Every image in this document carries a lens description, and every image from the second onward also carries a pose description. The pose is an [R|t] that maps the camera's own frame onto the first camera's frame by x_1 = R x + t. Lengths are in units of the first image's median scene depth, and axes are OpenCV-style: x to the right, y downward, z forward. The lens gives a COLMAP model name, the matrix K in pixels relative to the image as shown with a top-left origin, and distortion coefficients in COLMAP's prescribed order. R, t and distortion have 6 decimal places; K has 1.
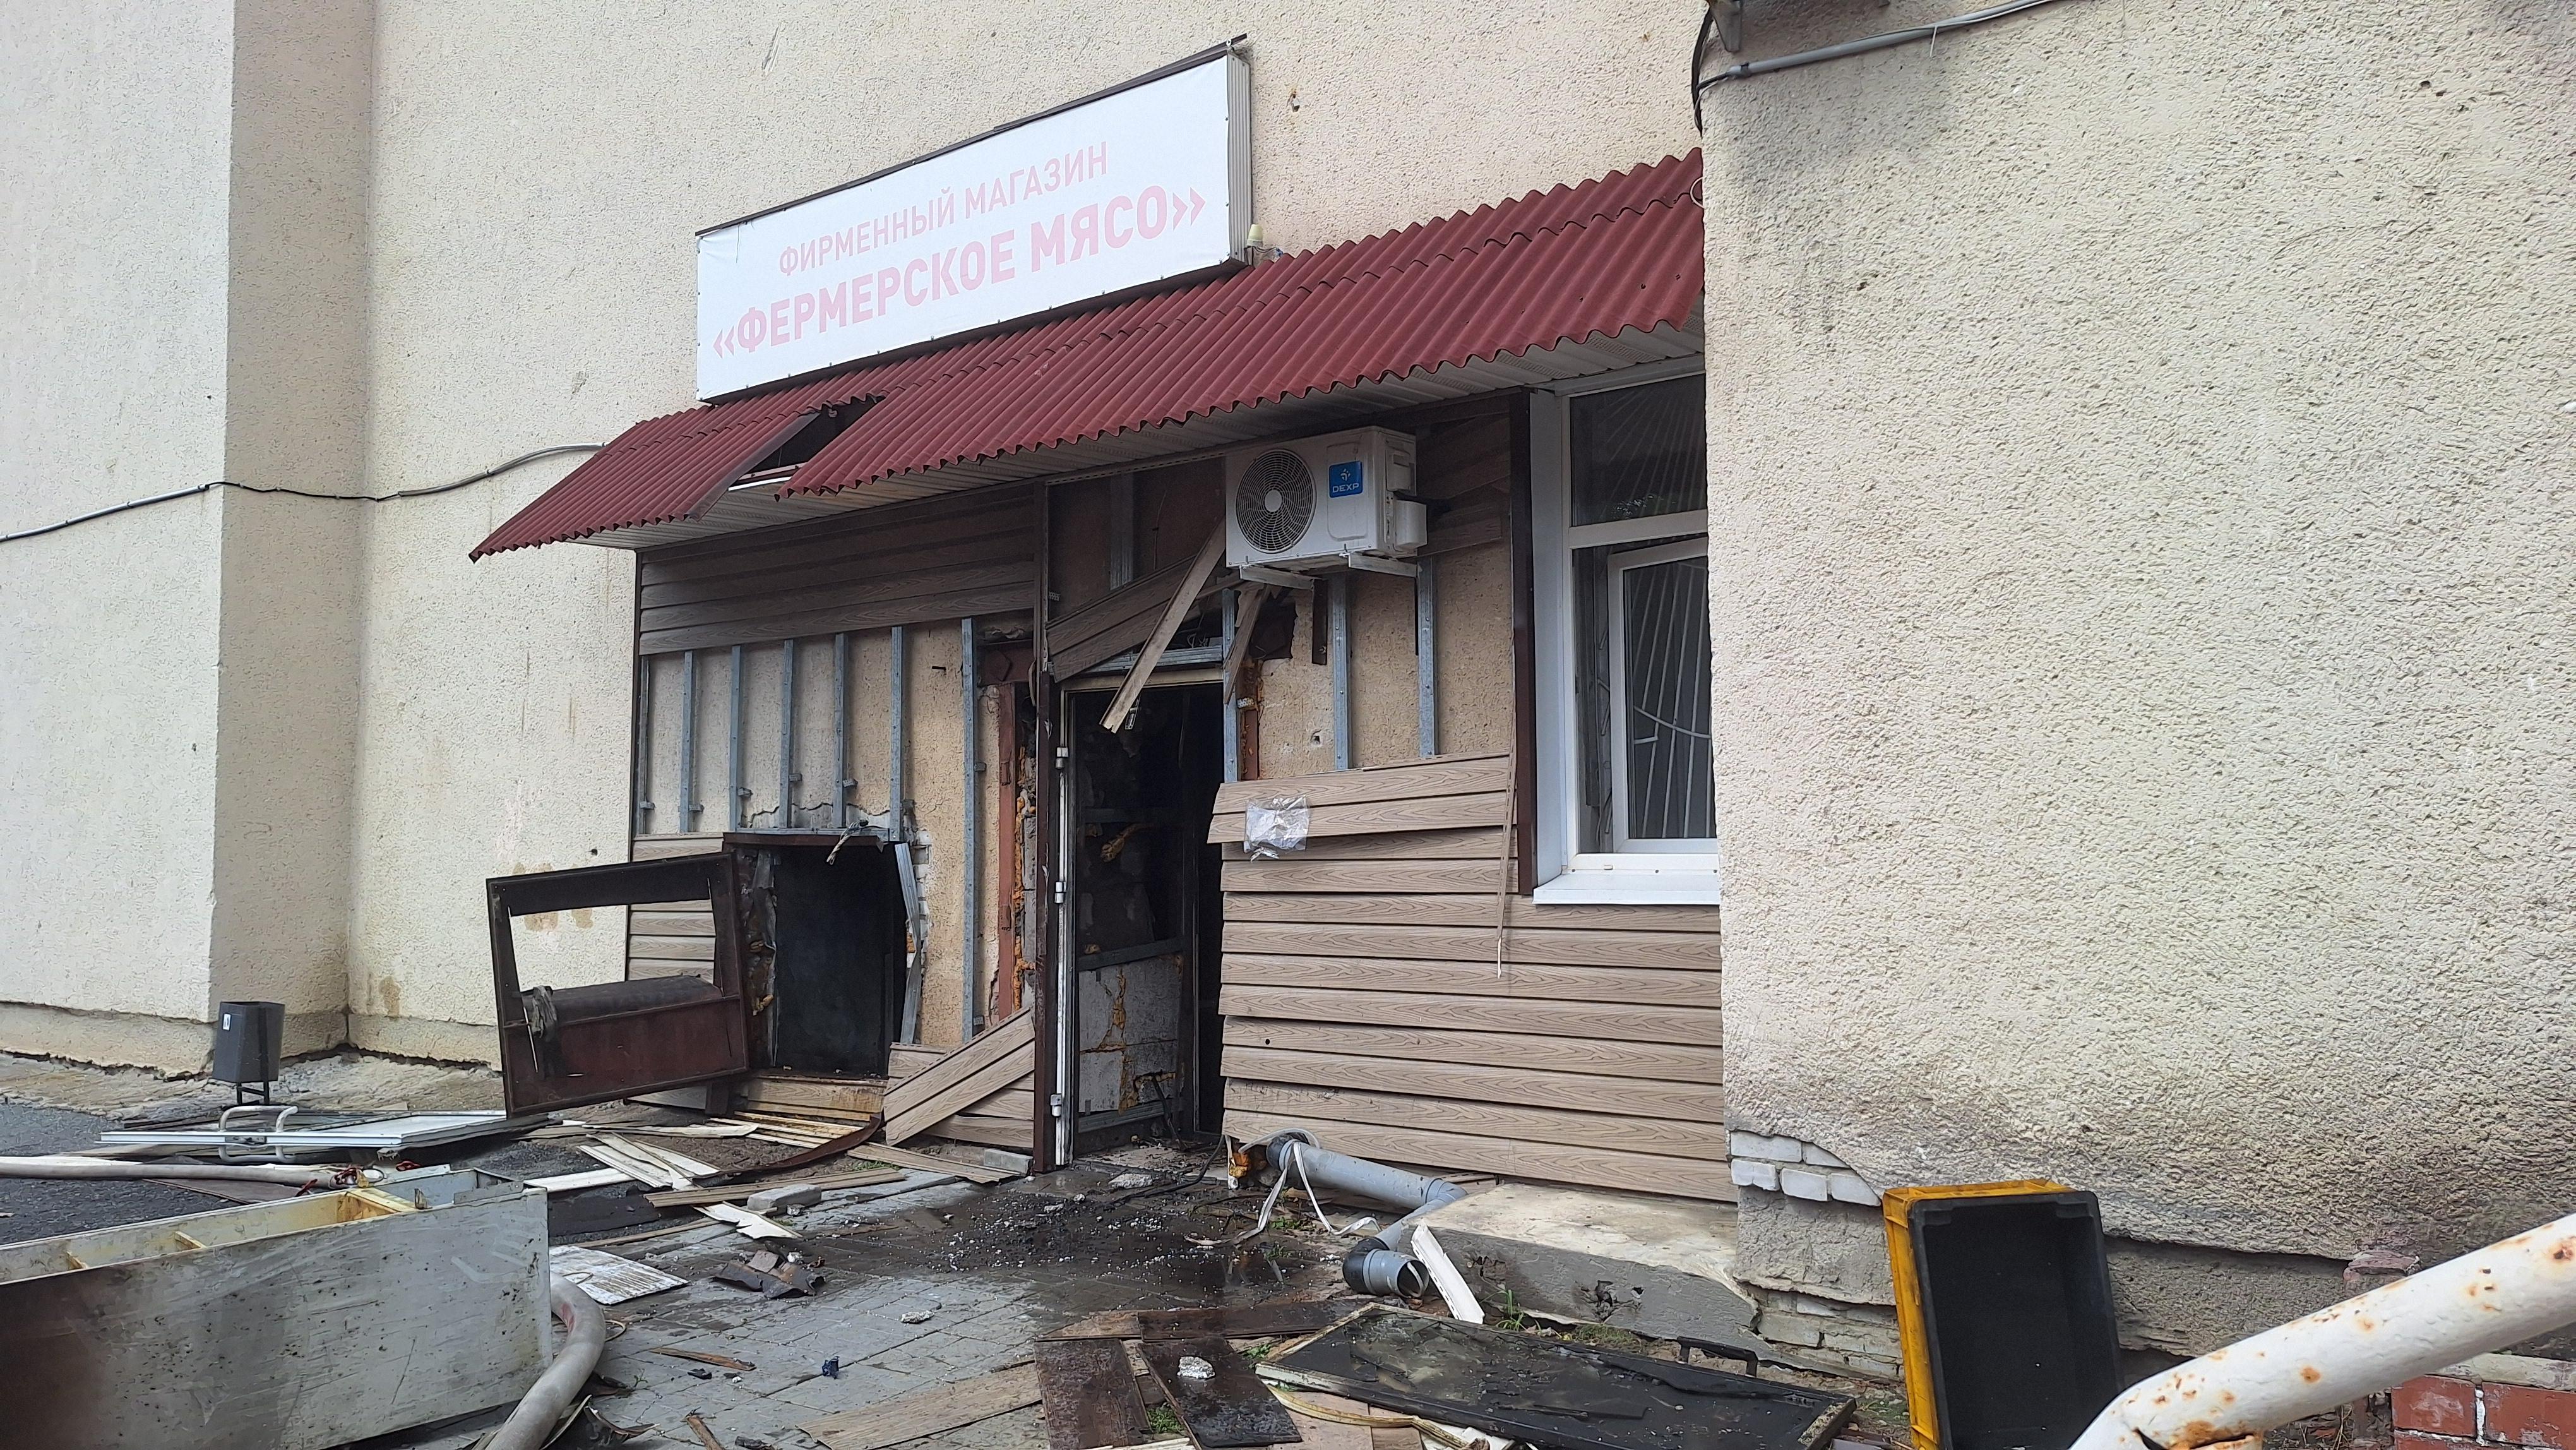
lens RADIAL K [[1673.7, 0, 1288.0], [0, 1673.7, 725.0], [0, 0, 1]] dist [0.104405, -0.162248]
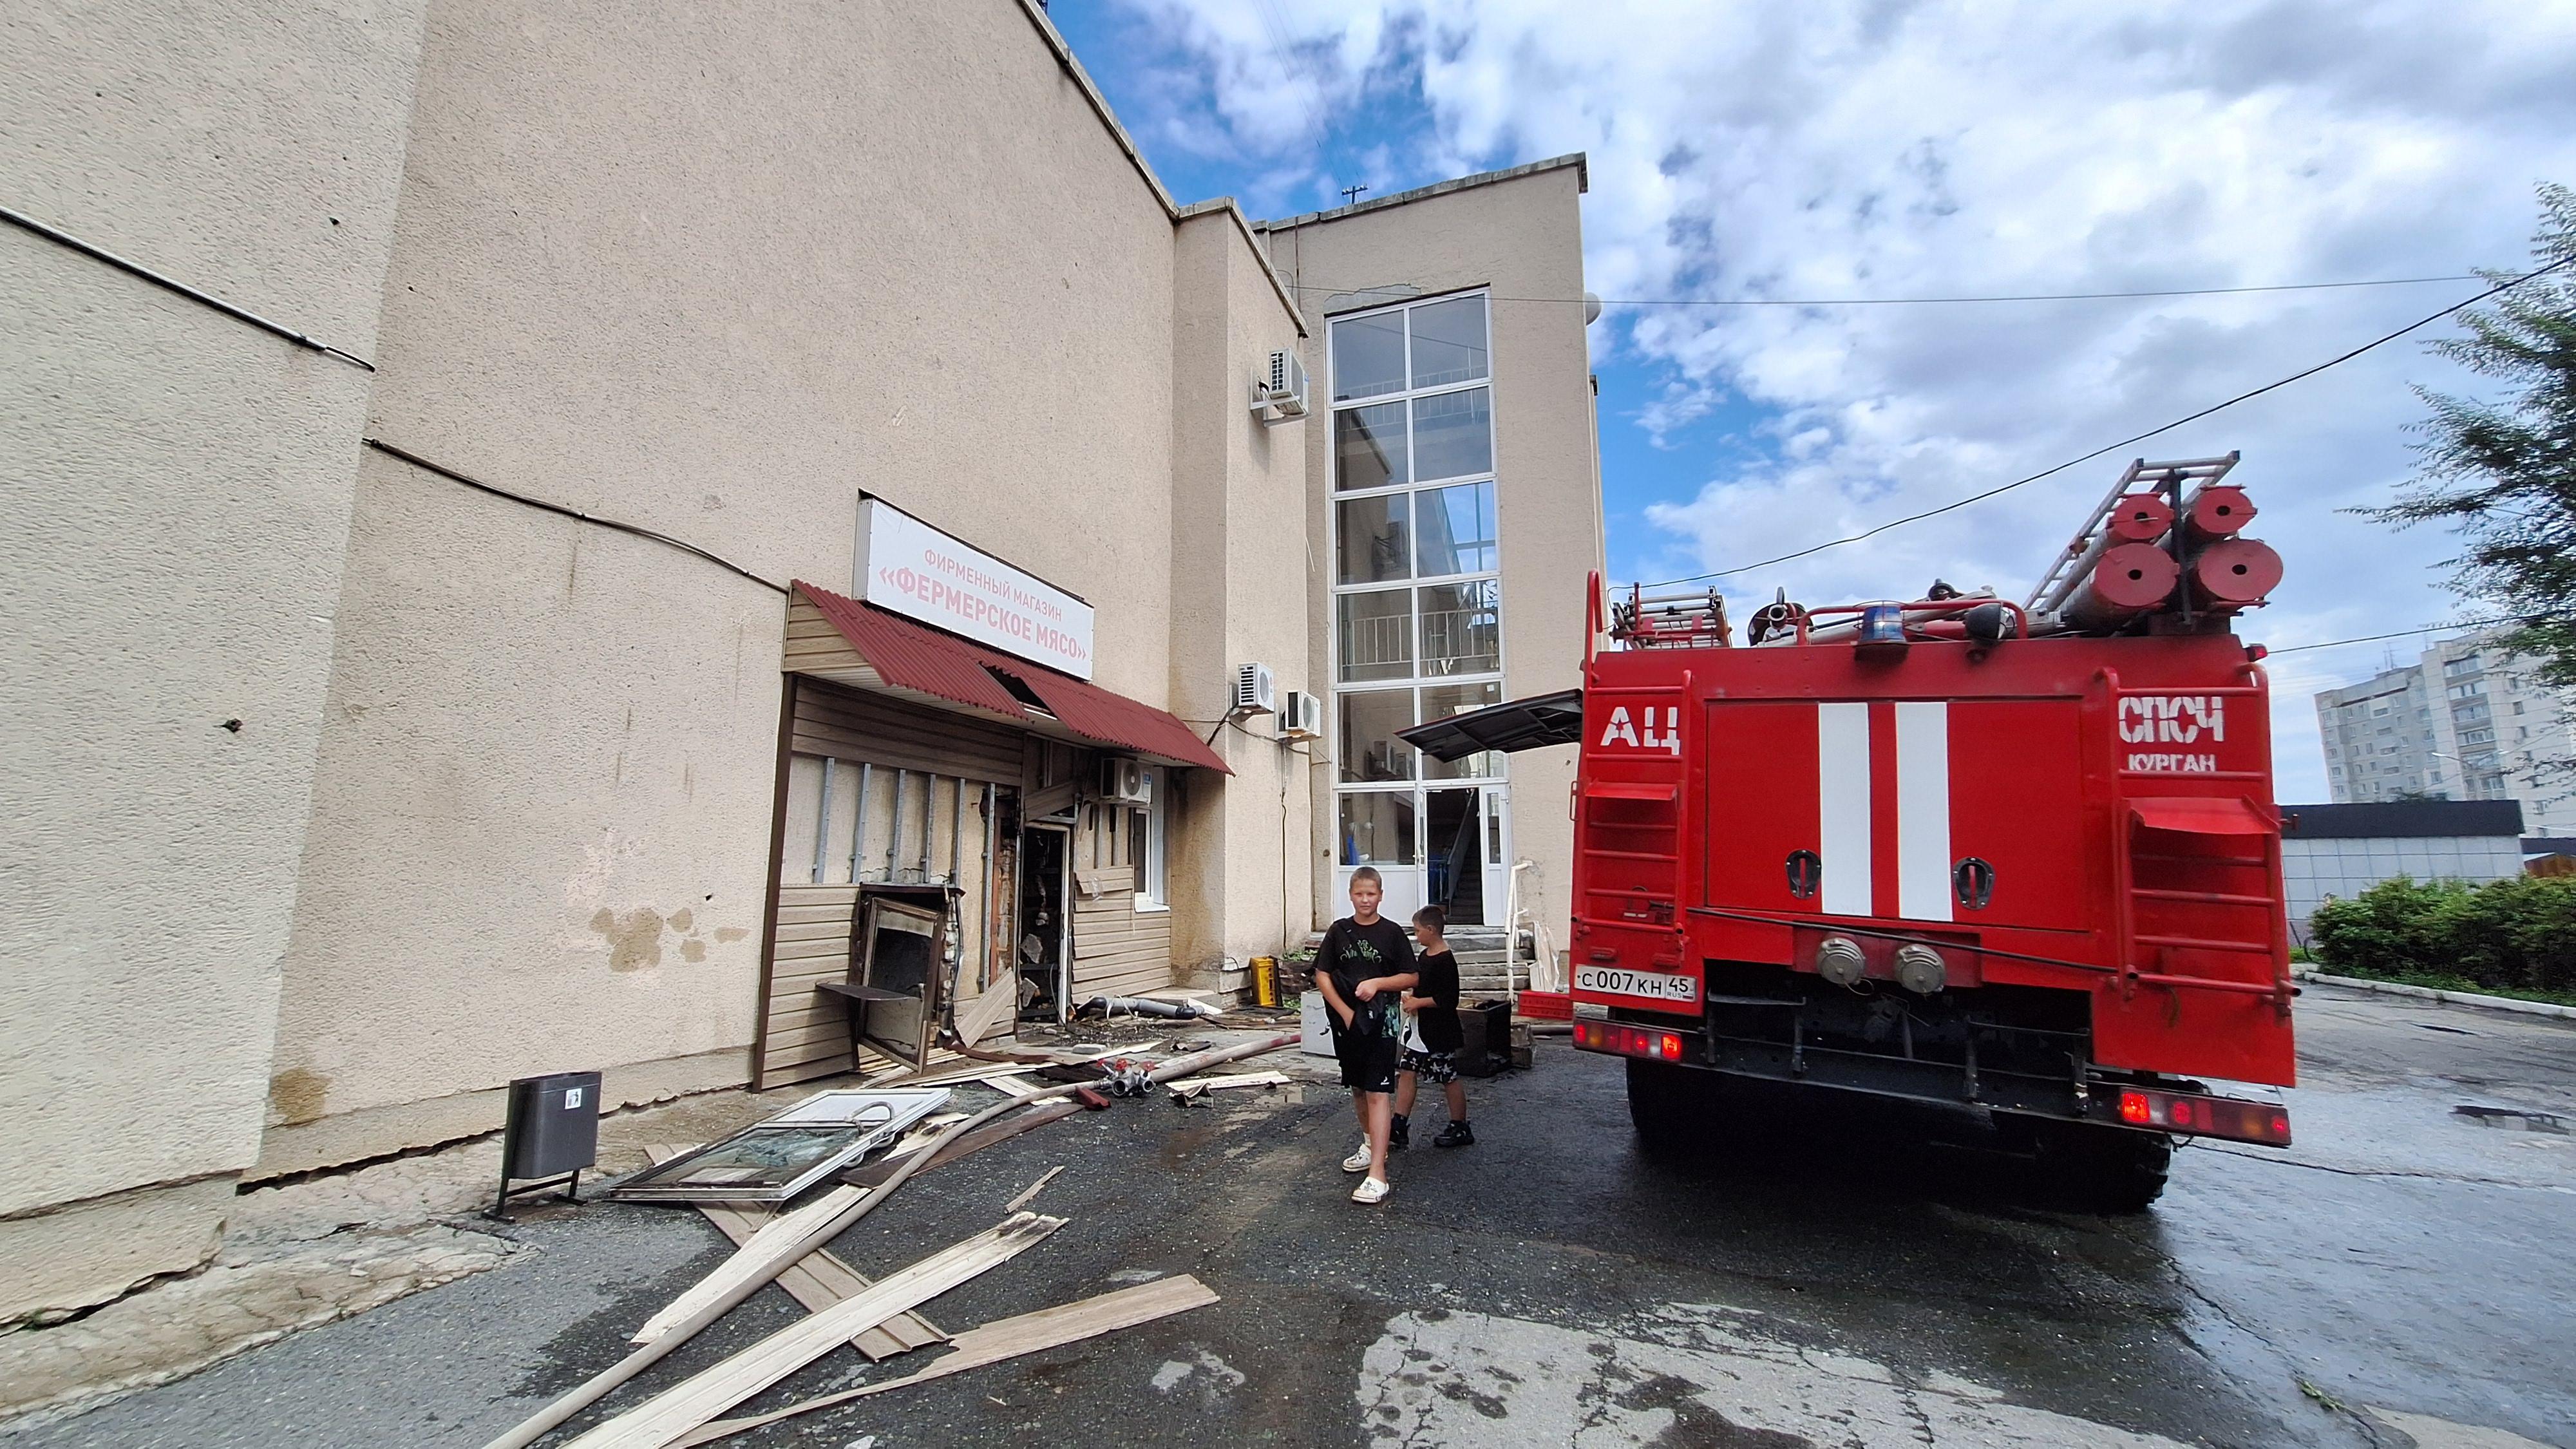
lens RADIAL K [[1106.5, 0, 1288.0], [0, 1106.5, 724.5], [0, 0, 1]] dist [-0.000369, -0.000038]
pose [[-0.292664, 0.163013, 0.942218, -1.657003], [-0.042845, 0.982136, -0.183227, 0.103963], [-0.955255, -0.093993, -0.280451, 1.080965]]
